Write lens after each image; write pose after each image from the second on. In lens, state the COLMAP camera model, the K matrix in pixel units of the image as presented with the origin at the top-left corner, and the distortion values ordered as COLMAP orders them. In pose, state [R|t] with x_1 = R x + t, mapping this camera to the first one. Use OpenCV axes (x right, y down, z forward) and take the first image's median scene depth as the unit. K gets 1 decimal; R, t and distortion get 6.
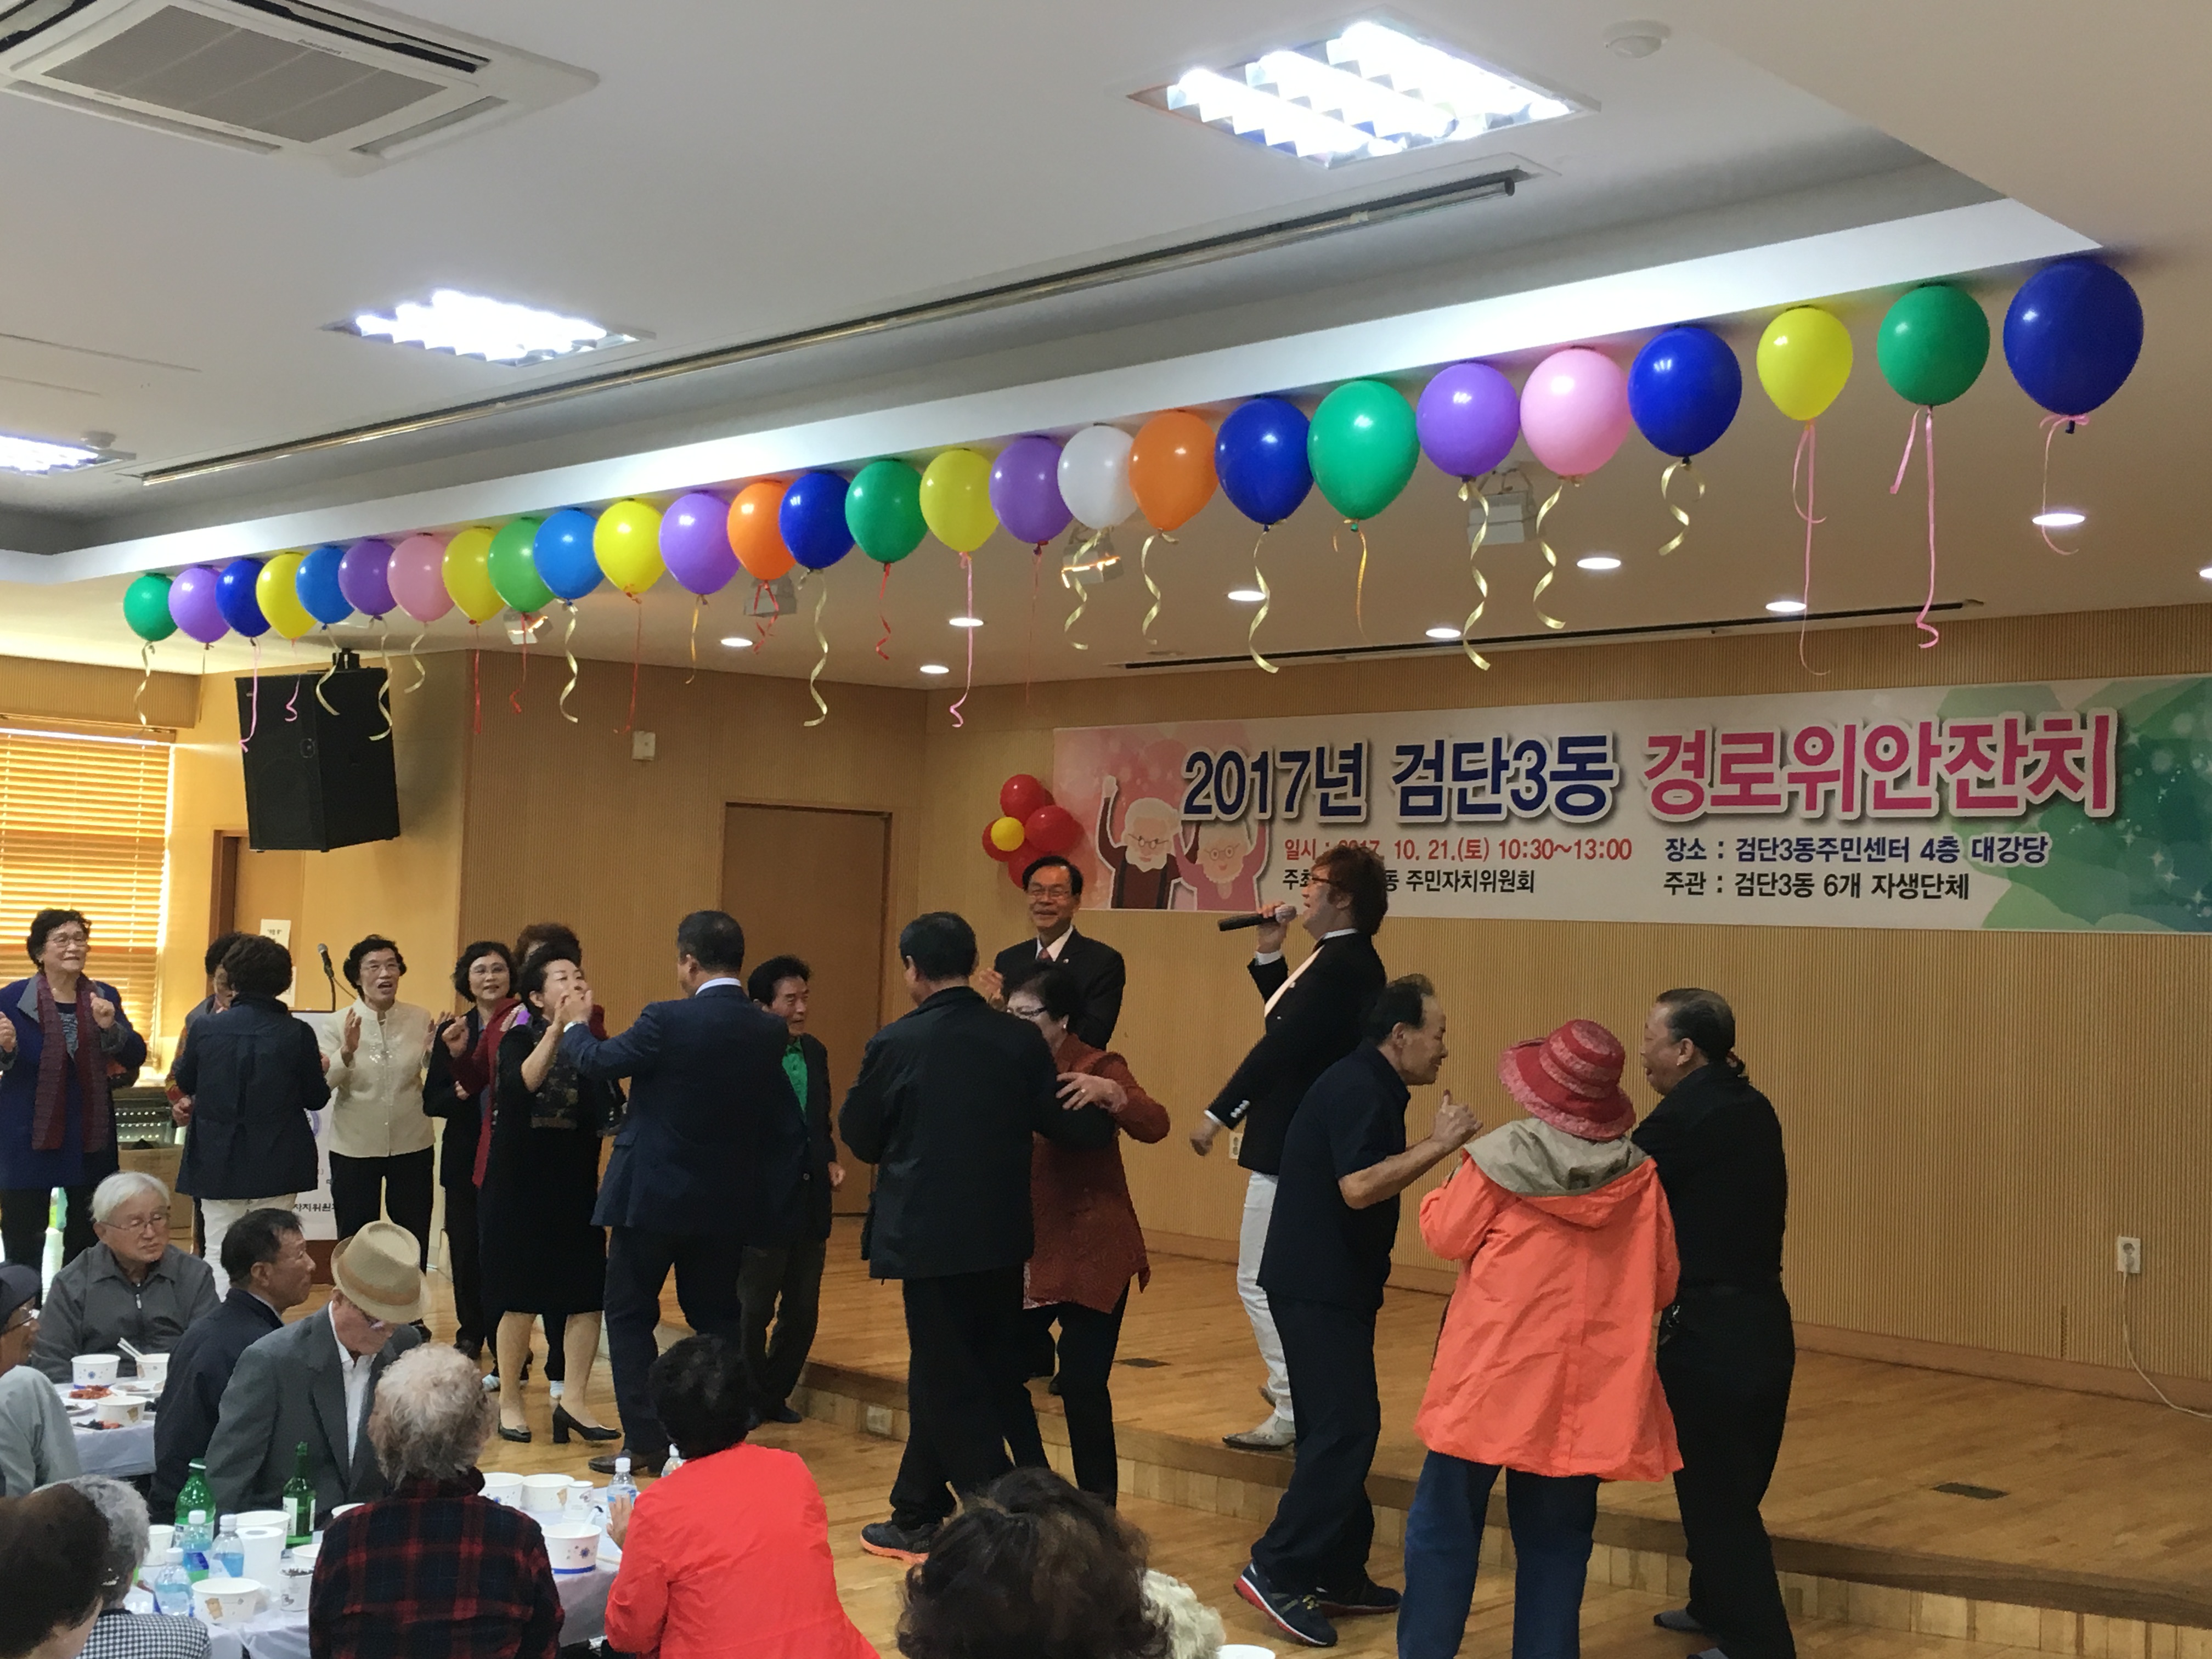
lens RADIAL K [[2560.4, 0, 1106.1], [0, 2560.4, 828.1], [0, 0, 1]] dist [0.024105, 0.000000]
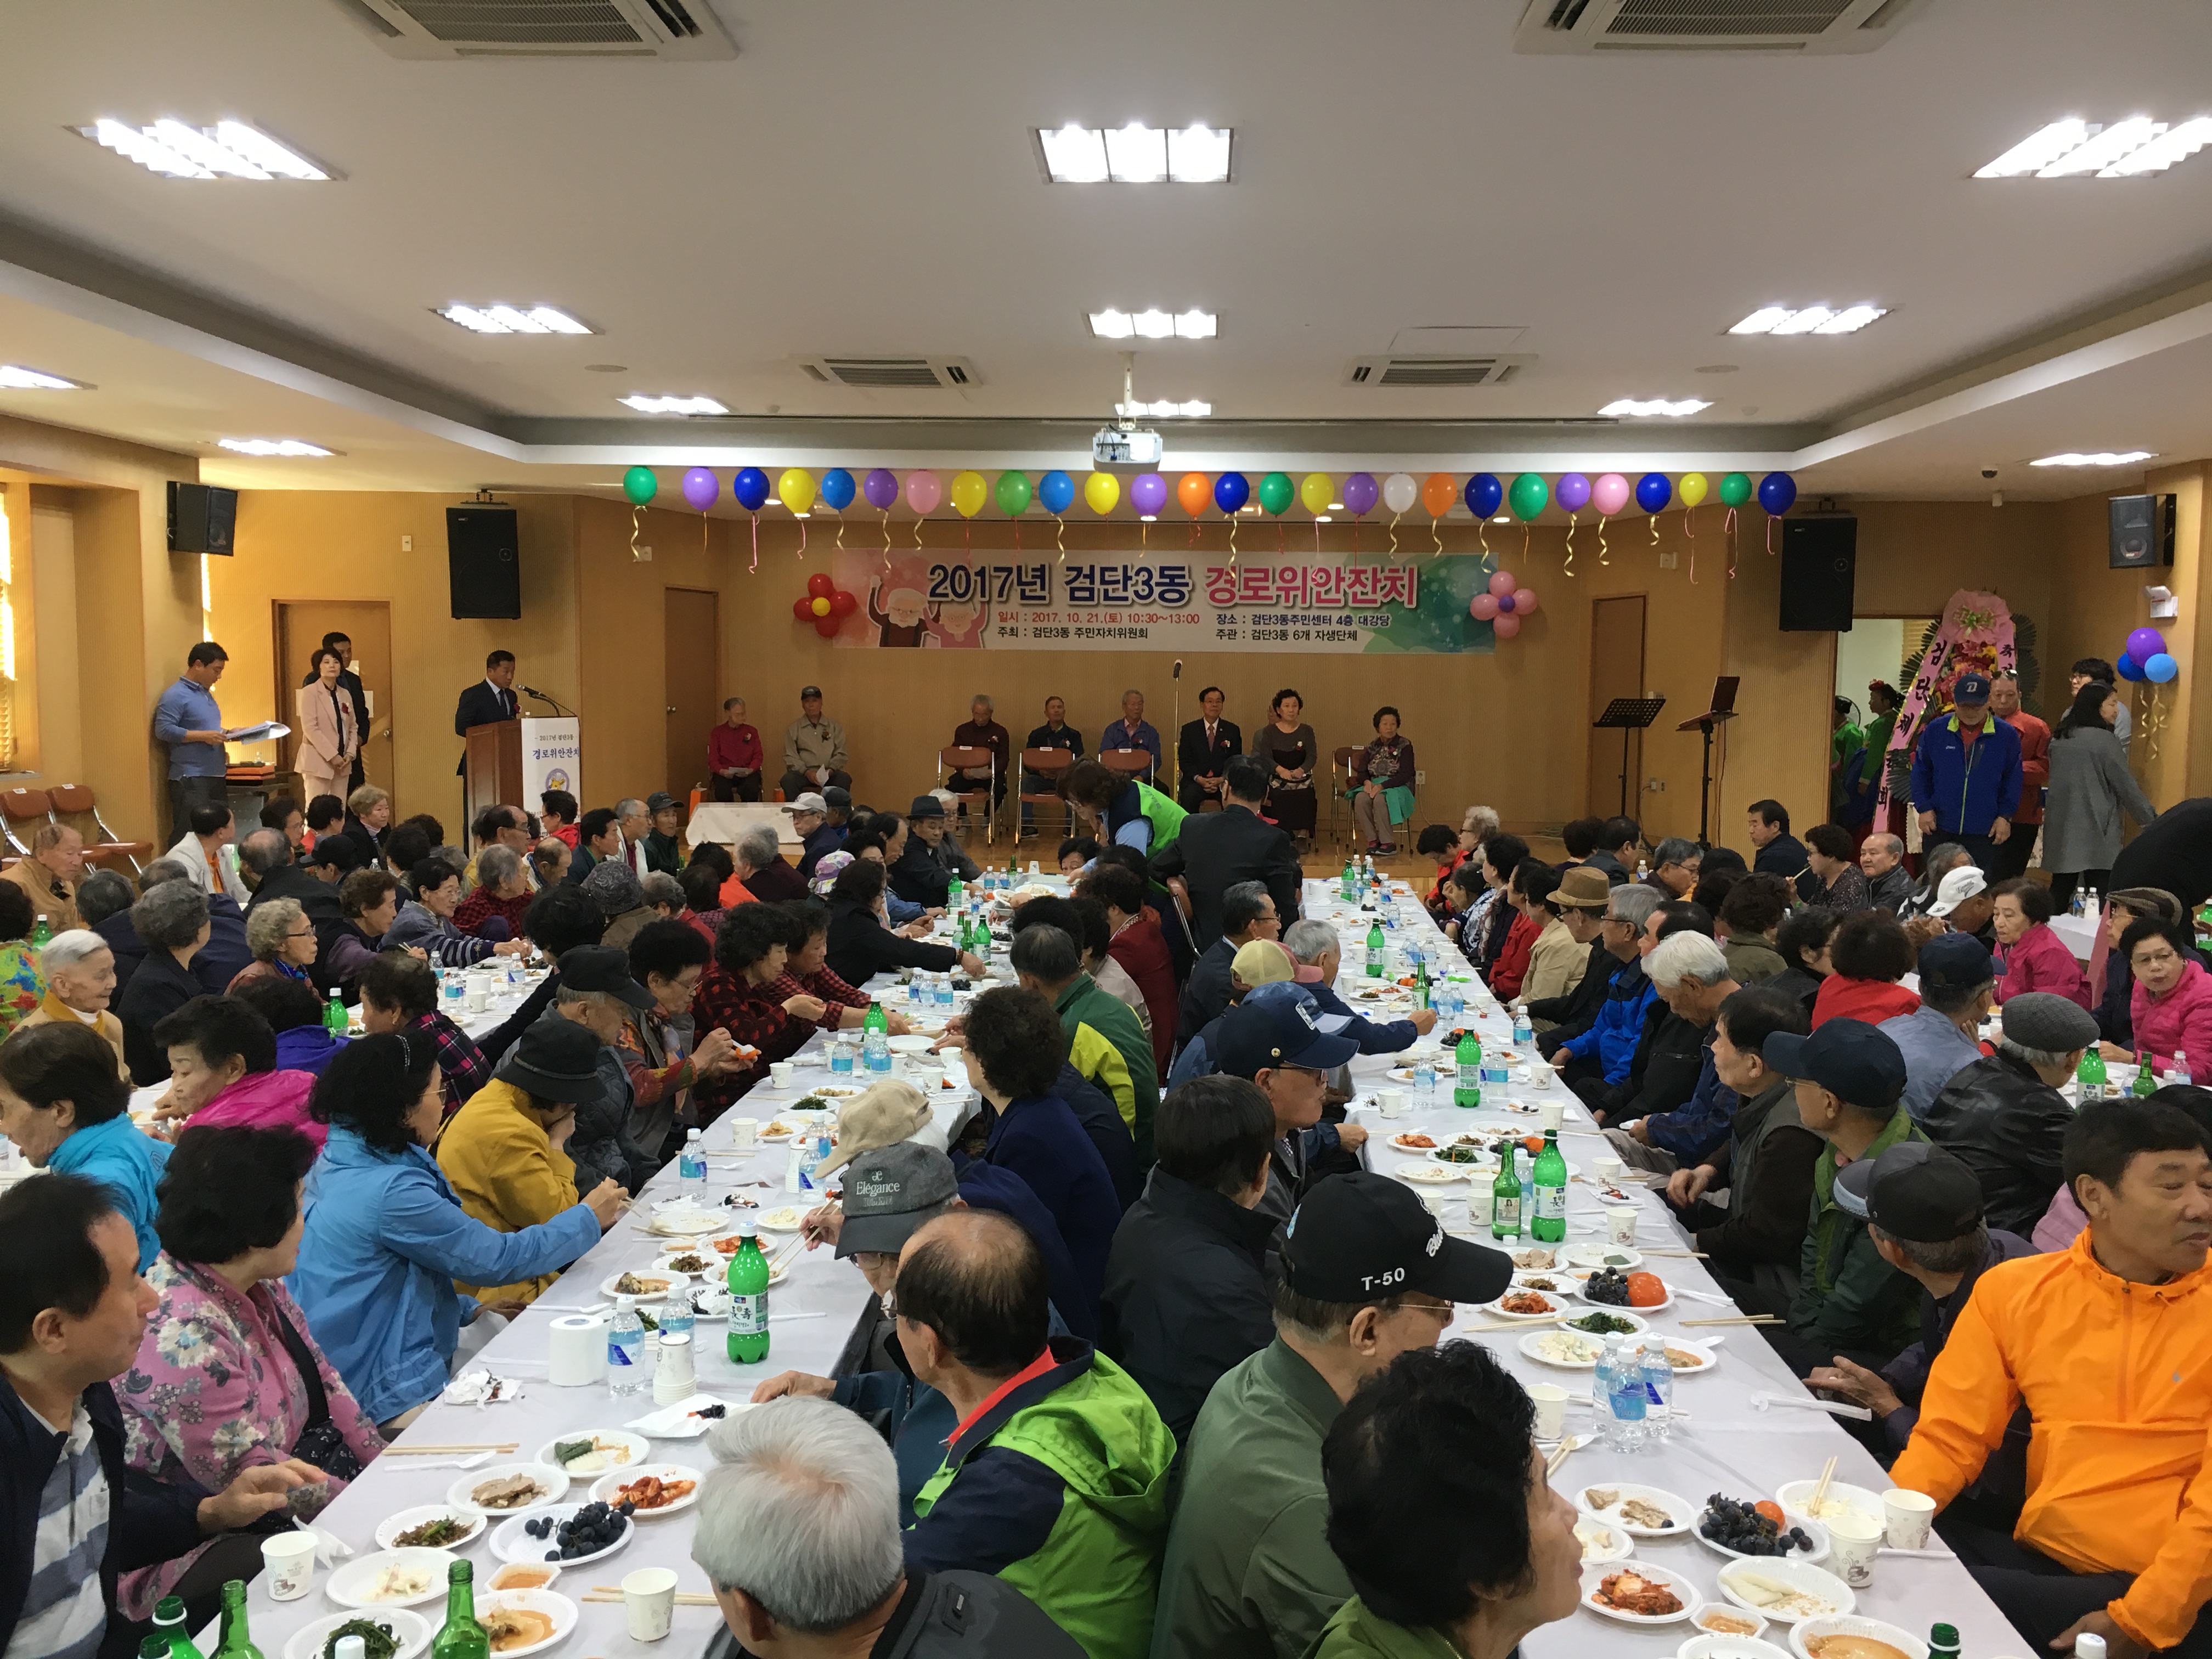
lens RADIAL K [[1862.5, 0, 1106.5], [0, 1862.5, 829.9], [0, 0, 1]] dist [0.067402, 0.002259]
pose [[0.734227, -0.085477, 0.673501, -0.946836], [-0.016324, 0.989533, 0.143382, -0.040607], [-0.678708, -0.116269, 0.725147, -0.139668]]
